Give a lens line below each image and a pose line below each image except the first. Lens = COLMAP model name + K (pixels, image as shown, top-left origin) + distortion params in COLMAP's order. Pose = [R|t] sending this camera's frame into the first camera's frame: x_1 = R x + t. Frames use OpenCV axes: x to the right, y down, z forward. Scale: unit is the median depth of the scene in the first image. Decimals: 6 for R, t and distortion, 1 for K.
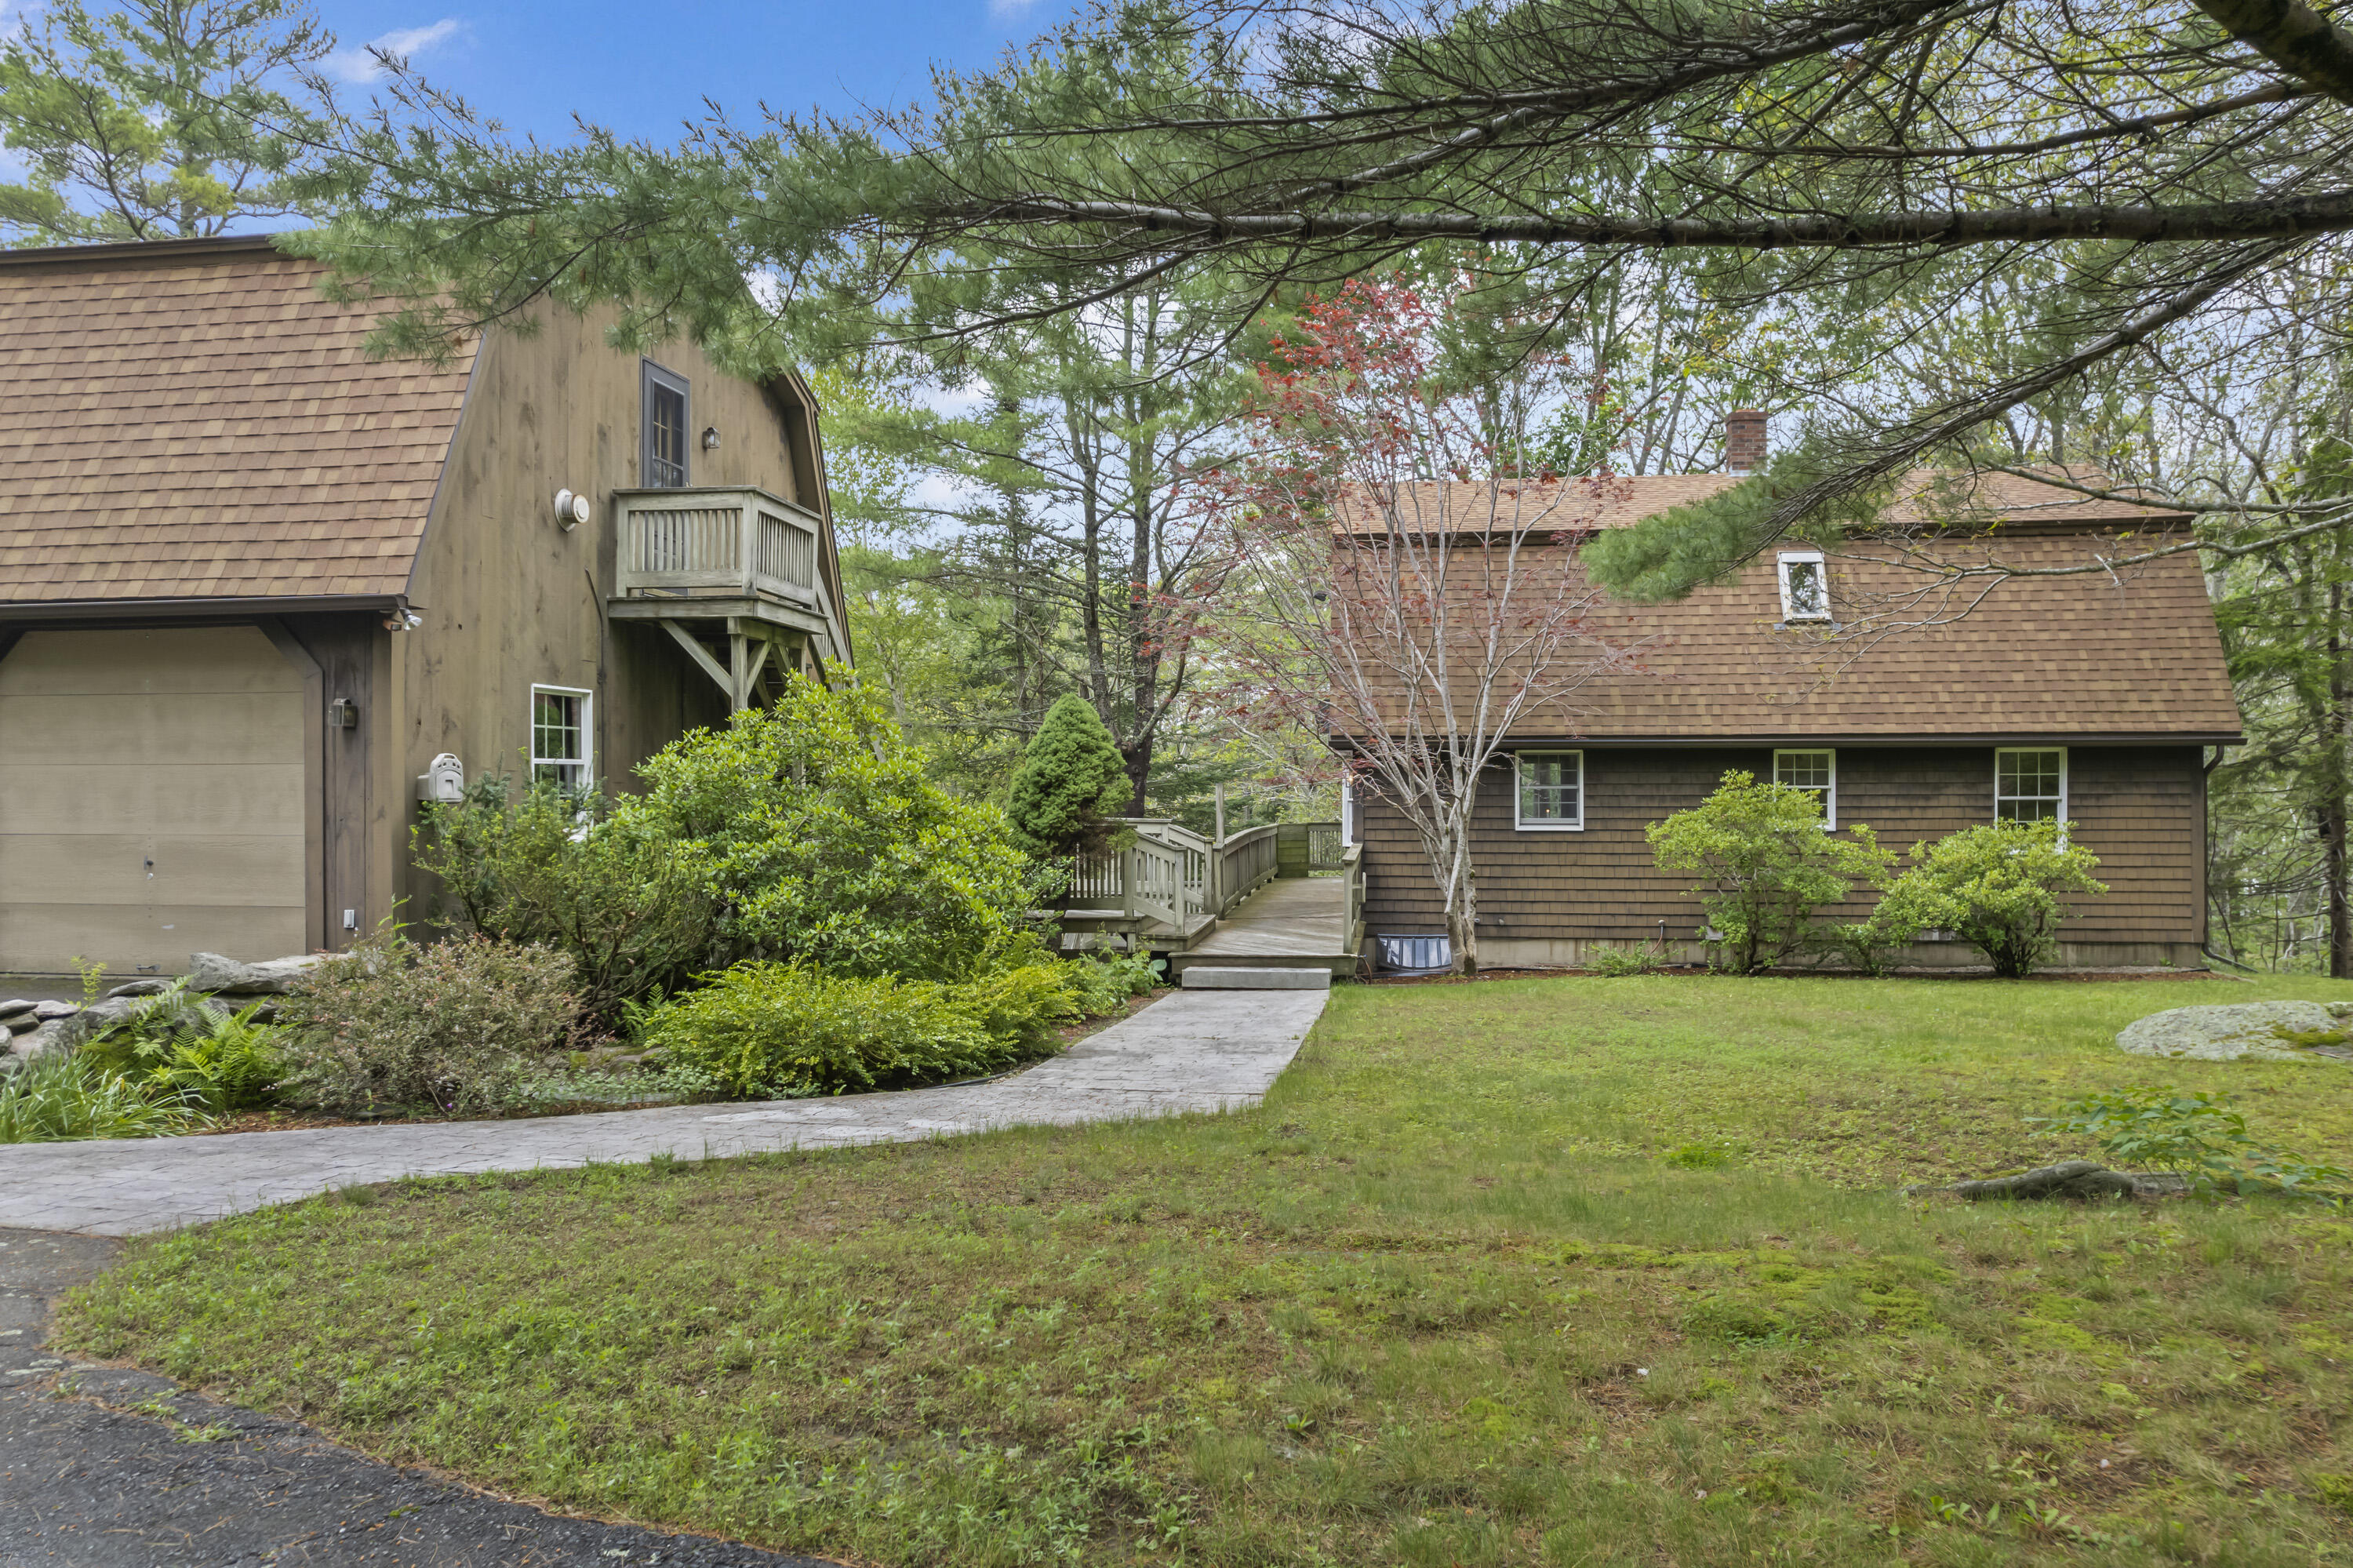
lens RADIAL K [[1524.8, 0, 1164.9], [0, 1524.8, 791.6], [0, 0, 1]] dist [-0.063830, 0.065587]
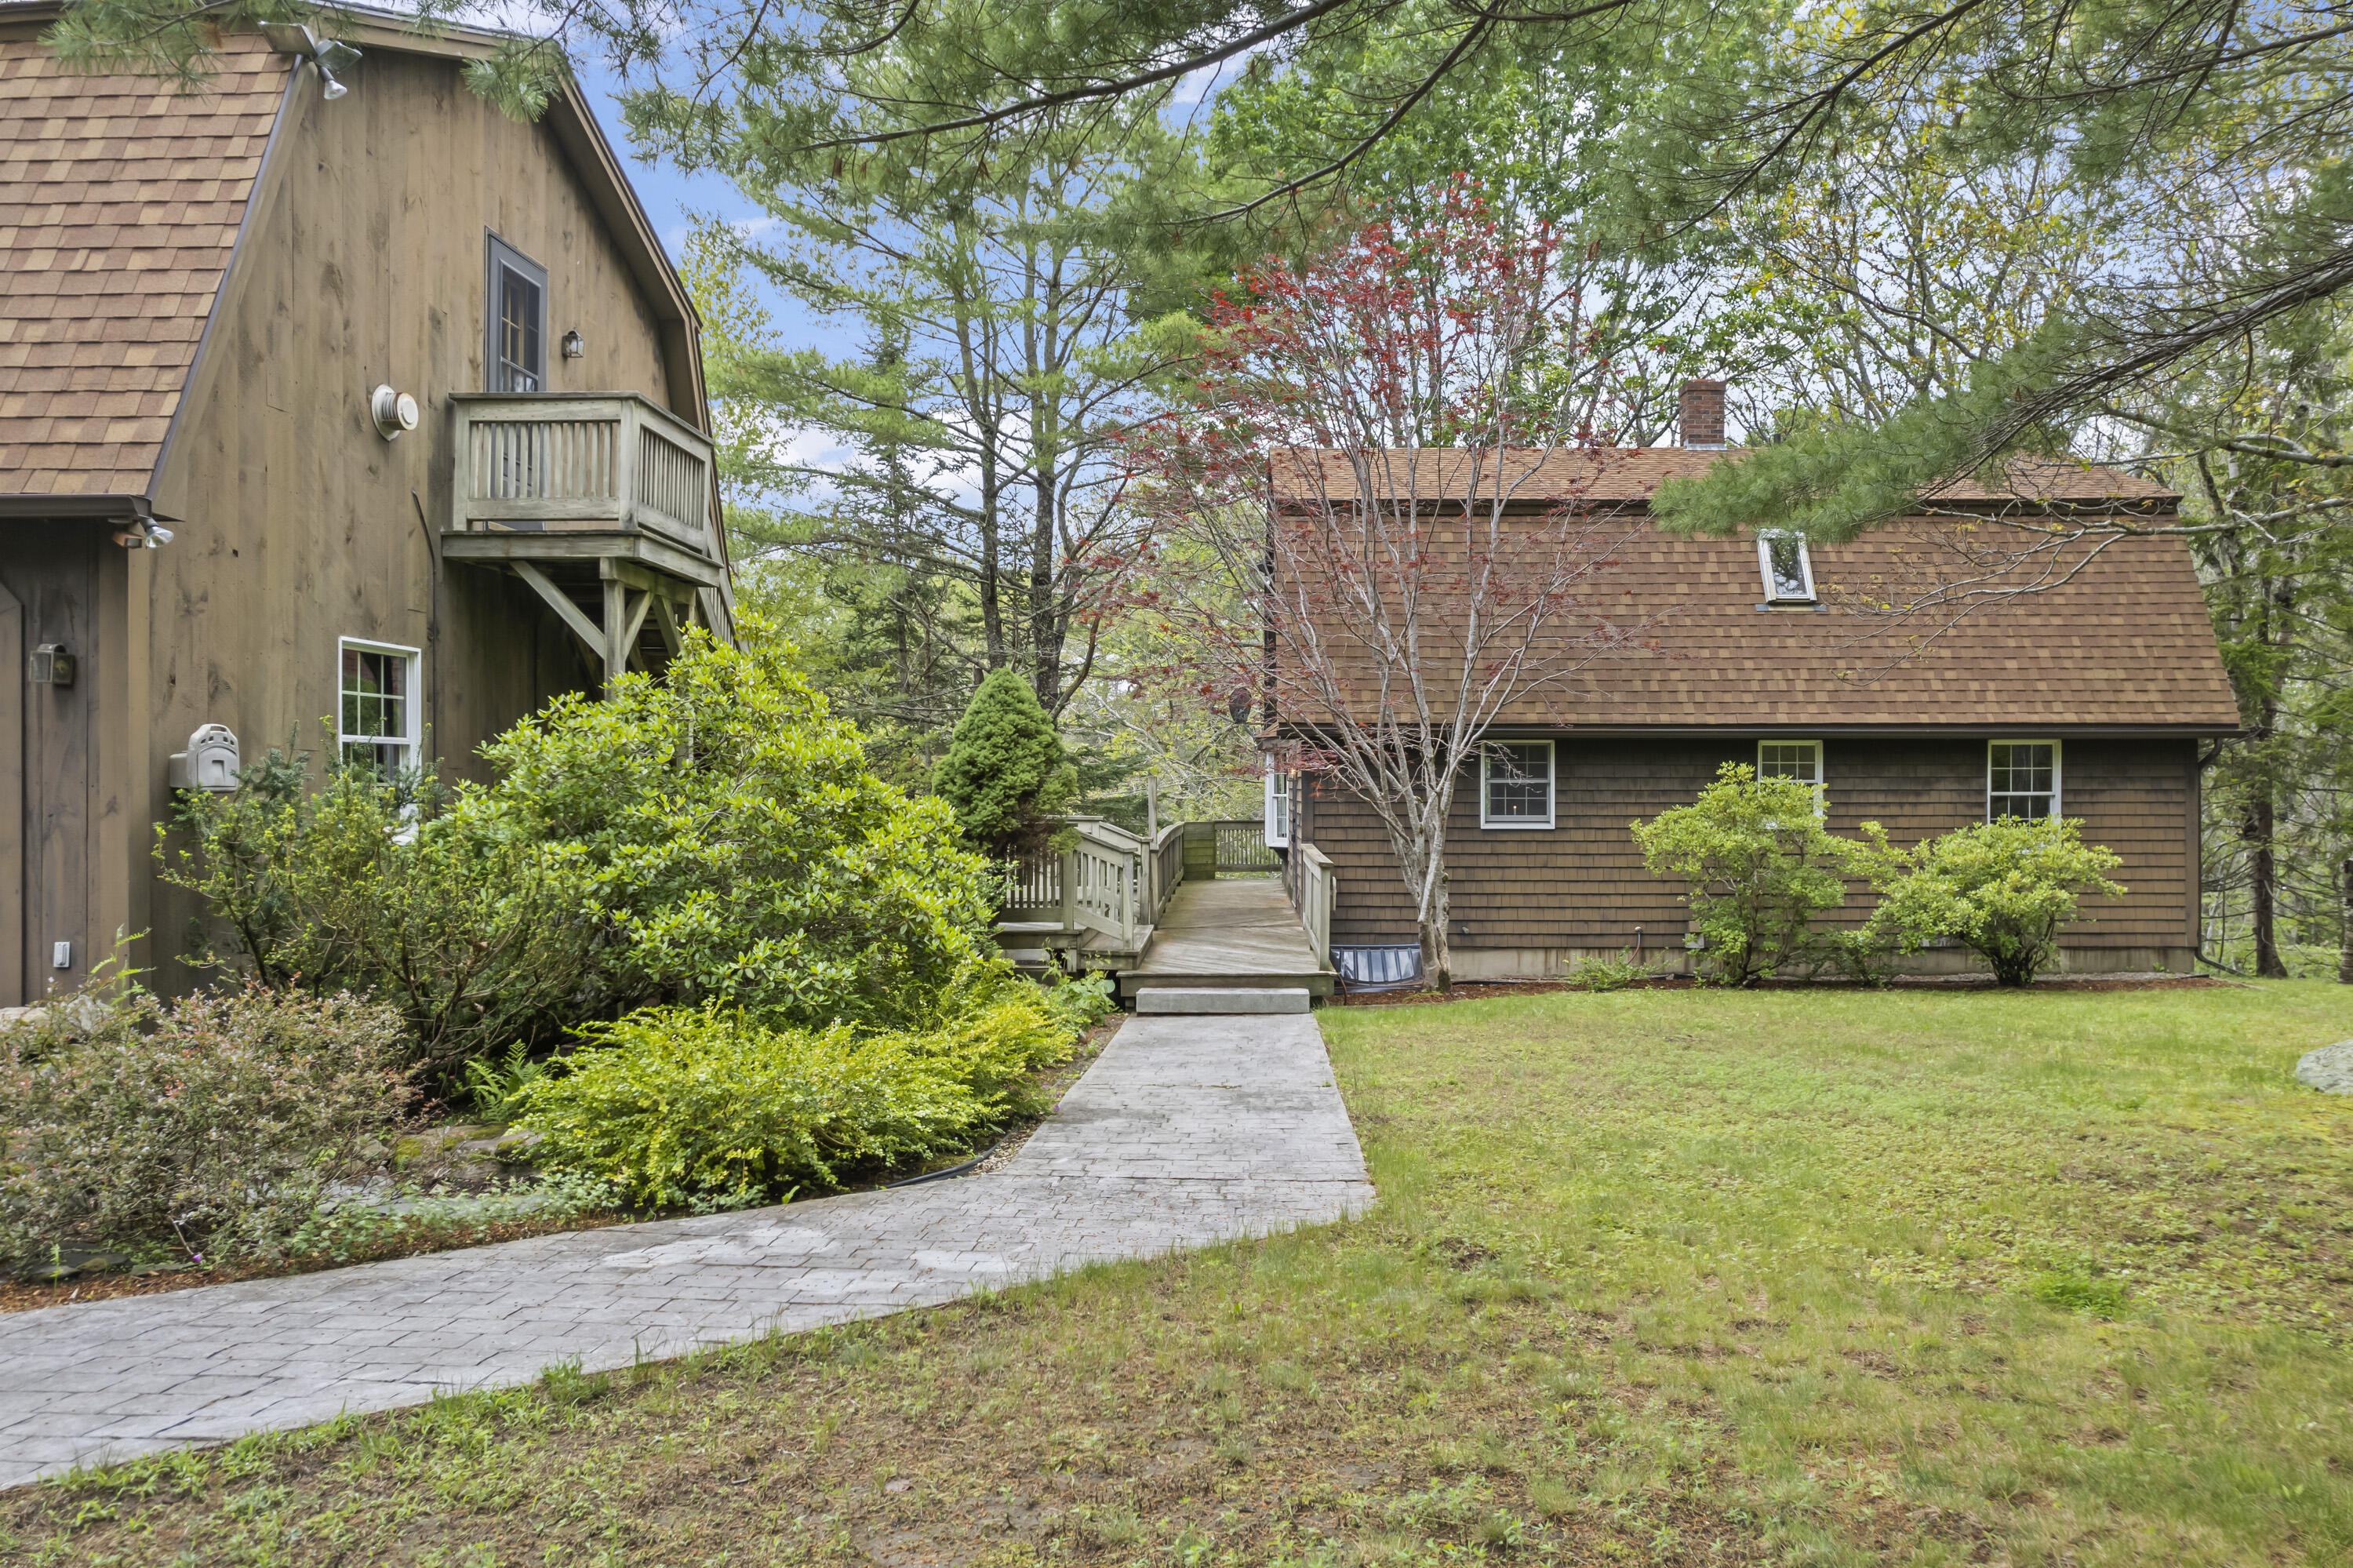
lens RADIAL K [[1524.8, 0, 1174.1], [0, 1524.8, 790.5], [0, 0, 1]] dist [-0.063830, 0.065587]
pose [[0.994003, 0.002120, 0.109337, -0.077641], [-0.002174, 0.999998, 0.000375, 0.004406], [-0.109336, -0.000611, 0.994005, 0.187406]]
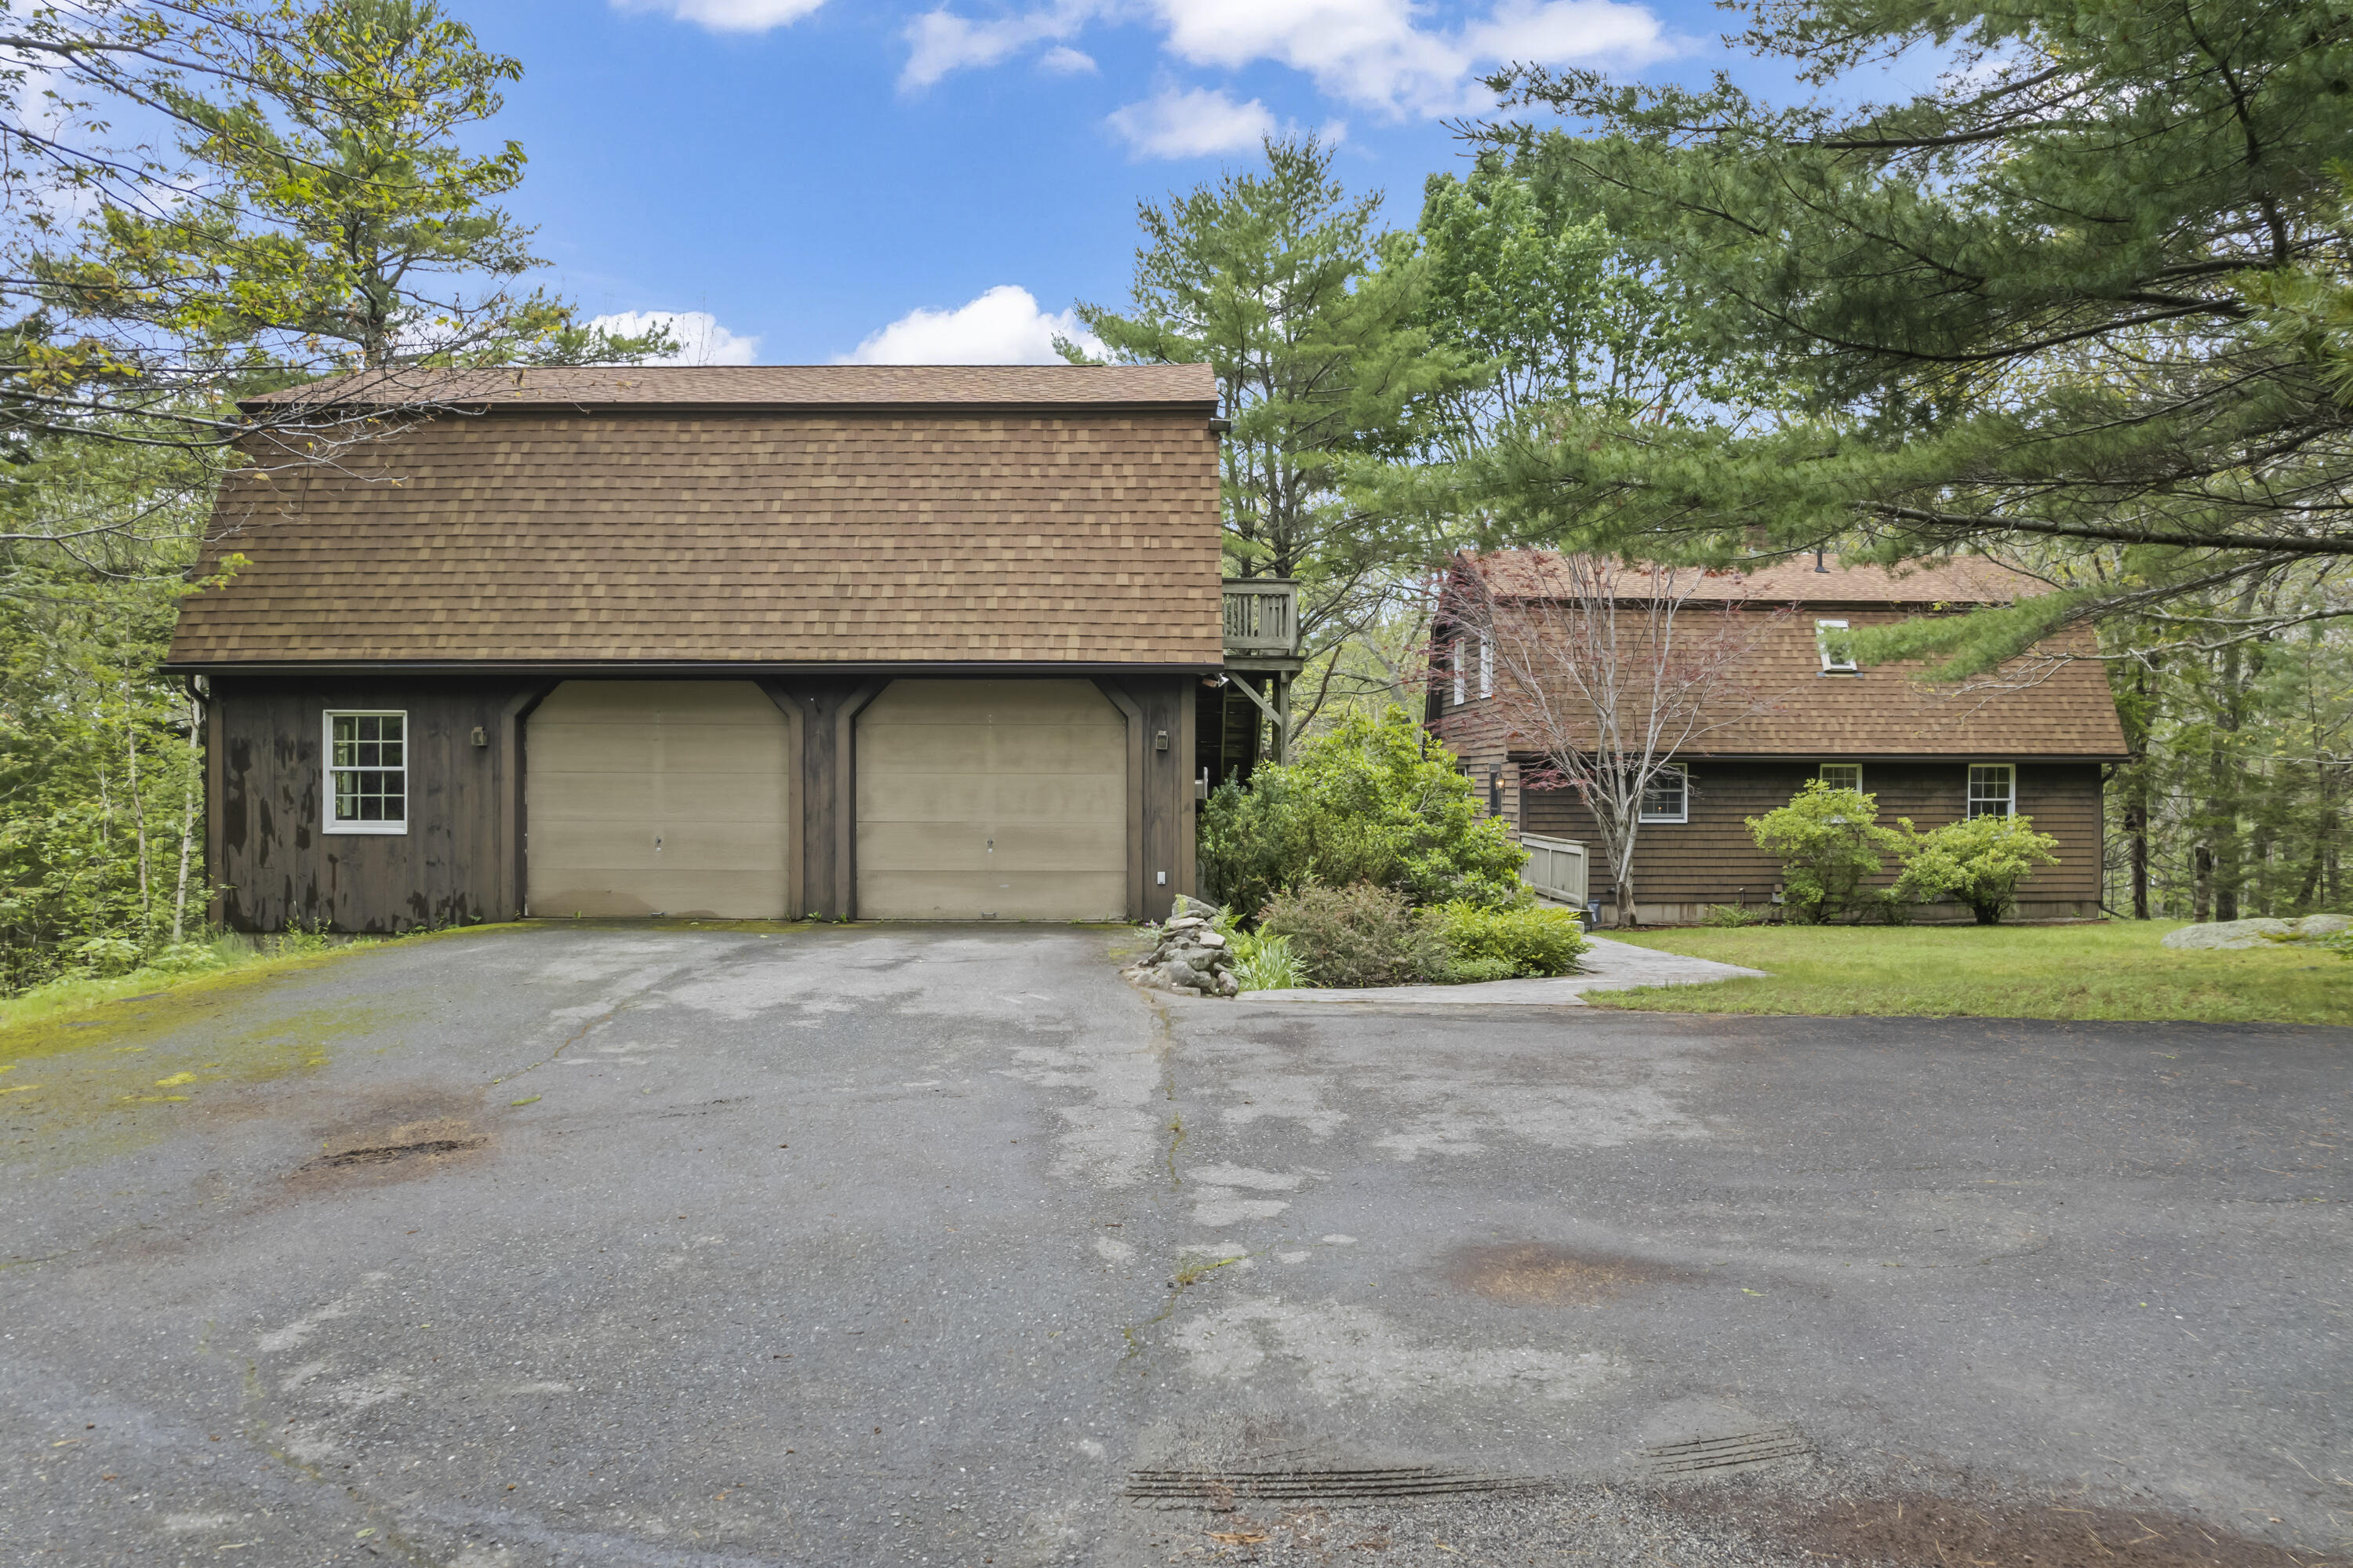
lens RADIAL K [[1524.8, 0, 1189.7], [0, 1524.8, 793.3], [0, 0, 1]] dist [-0.063830, 0.065587]
pose [[0.984512, 0.003368, 0.175287, -0.614448], [-0.003716, 0.999992, 0.001661, -0.001824], [-0.175280, -0.002287, 0.984516, -0.389273]]
